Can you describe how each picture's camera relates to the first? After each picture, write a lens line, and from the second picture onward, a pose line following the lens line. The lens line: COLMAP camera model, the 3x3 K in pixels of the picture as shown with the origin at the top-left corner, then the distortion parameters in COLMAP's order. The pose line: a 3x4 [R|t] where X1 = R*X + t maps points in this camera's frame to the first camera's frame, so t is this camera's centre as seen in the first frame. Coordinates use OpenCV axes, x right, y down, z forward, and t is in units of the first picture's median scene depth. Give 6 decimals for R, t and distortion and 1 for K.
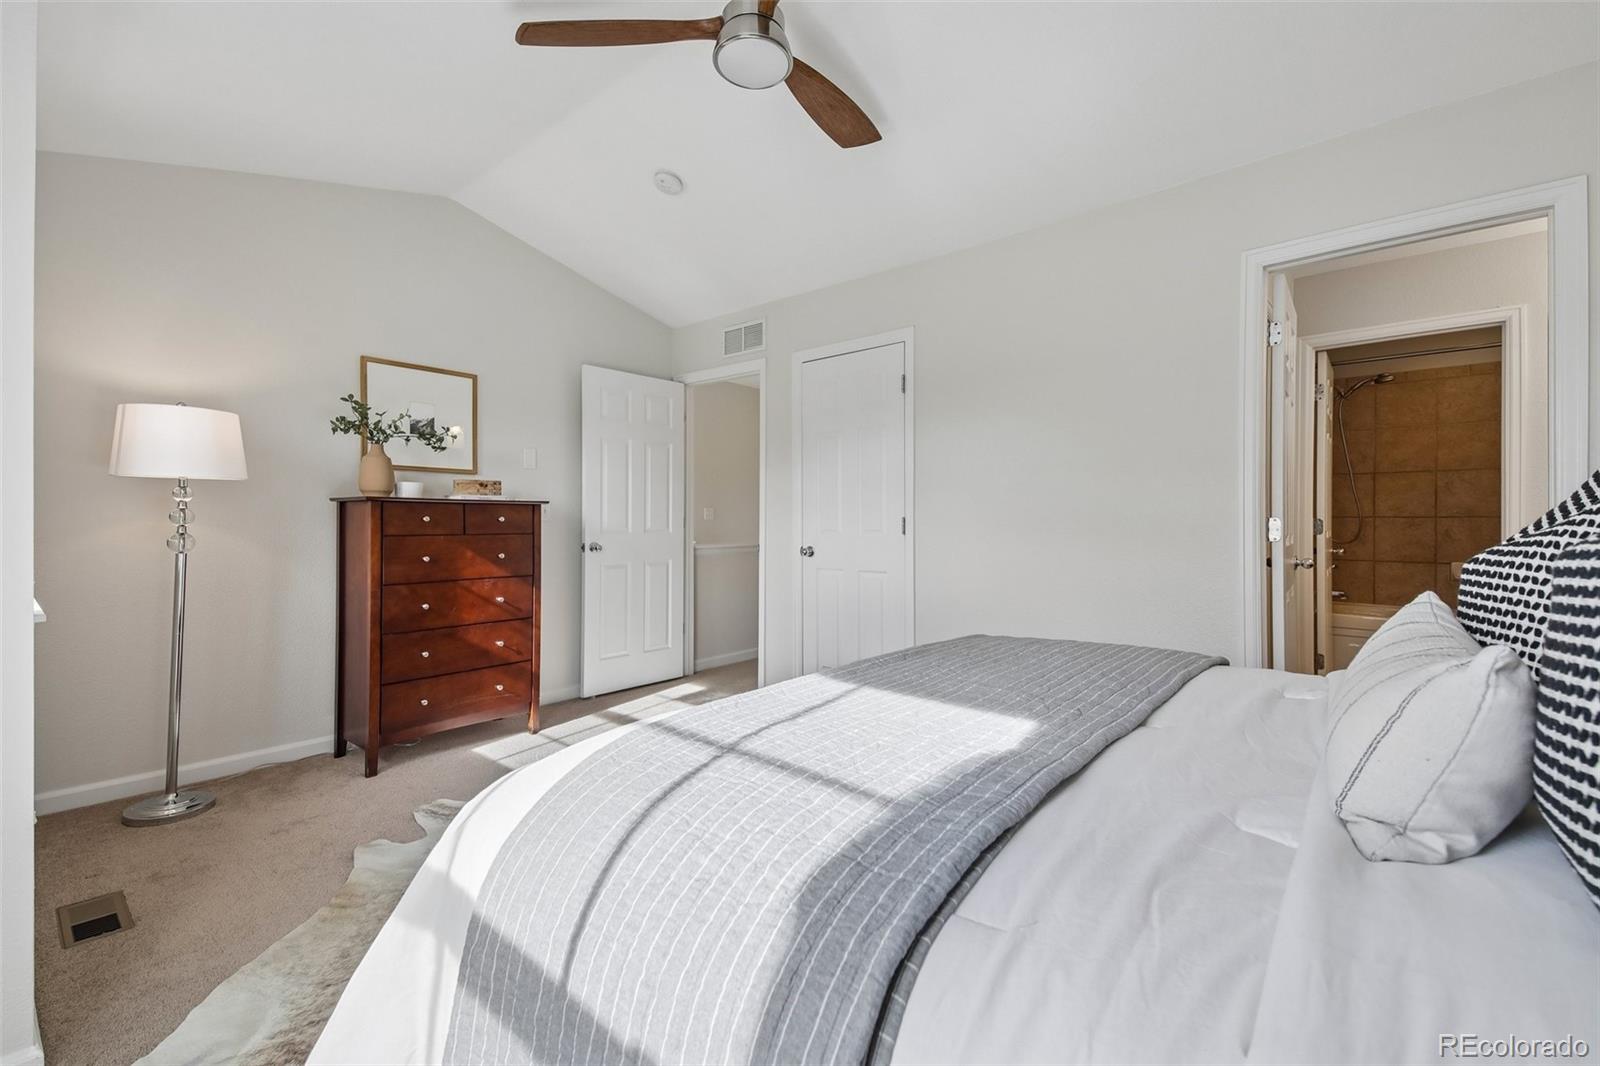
lens RADIAL K [[668.3, 0, 798.1], [0, 668.3, 519.8], [0, 0, 1]] dist [0.049972, -0.025413]
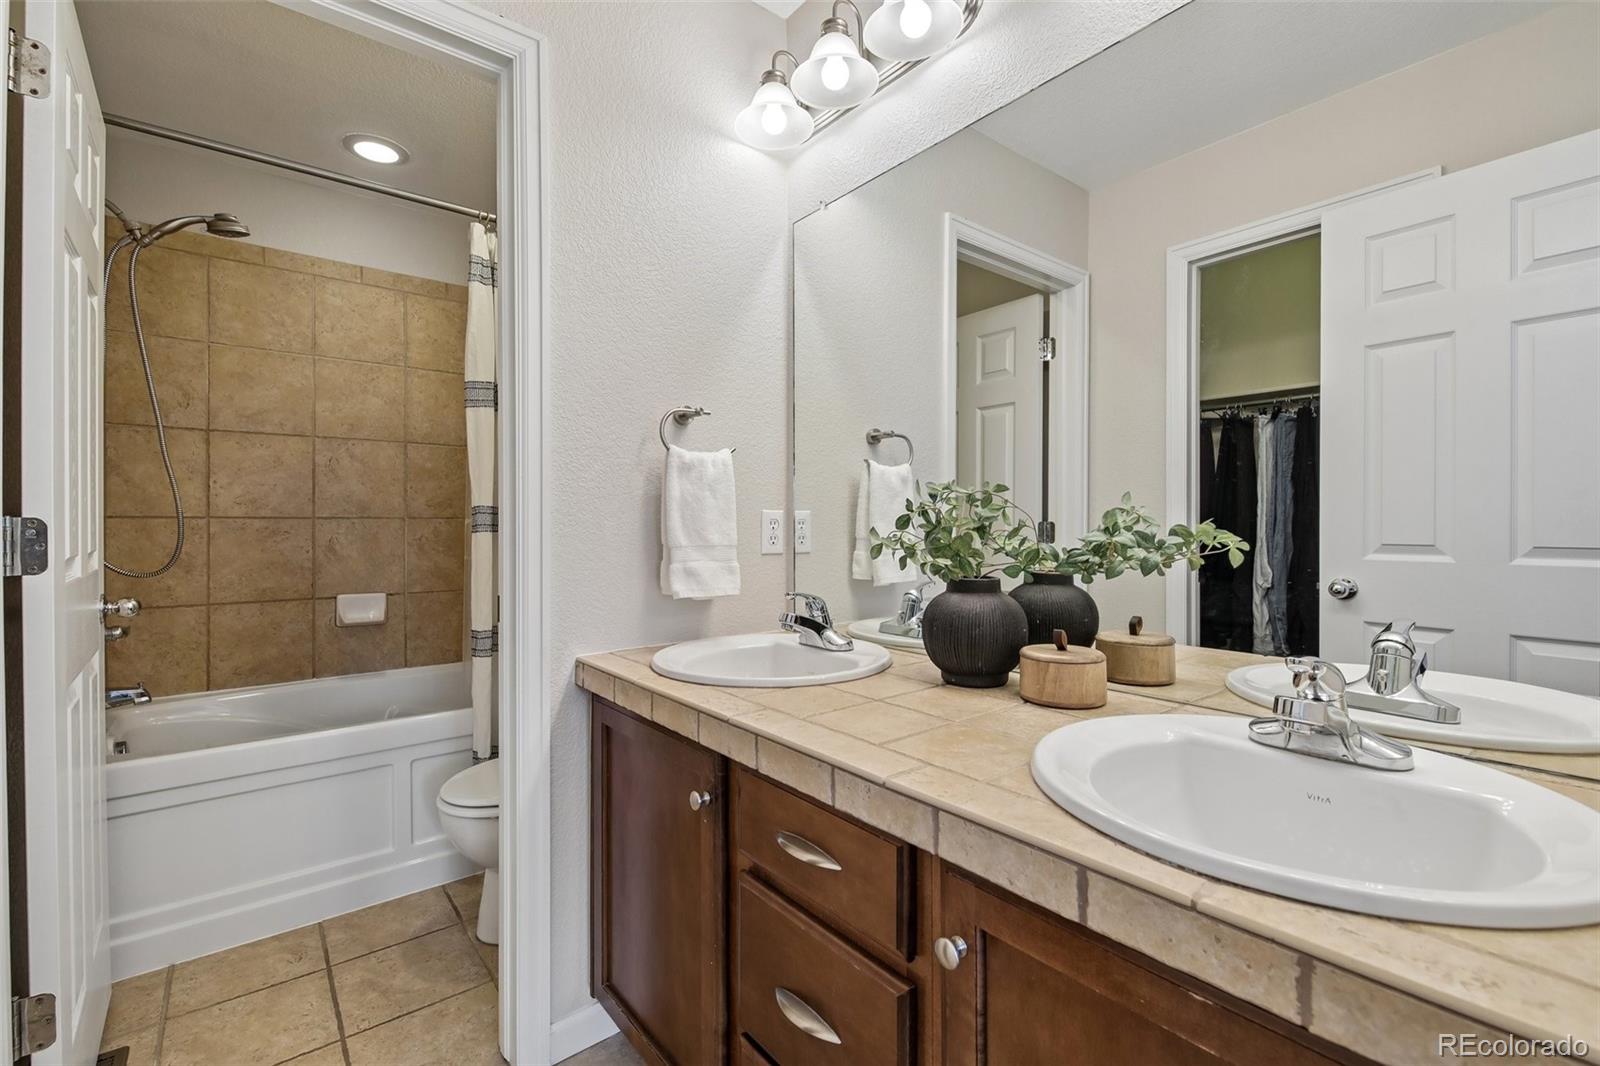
lens RADIAL K [[717.4, 0, 797.6], [0, 717.4, 524.5], [0, 0, 1]] dist [0.012898, -0.009800]
pose [[0.177482, -0.002997, 0.984119, 0.412107], [0.002119, 0.999994, 0.002663, 0.000582], [-0.984122, 0.001612, 0.177487, 0.495226]]
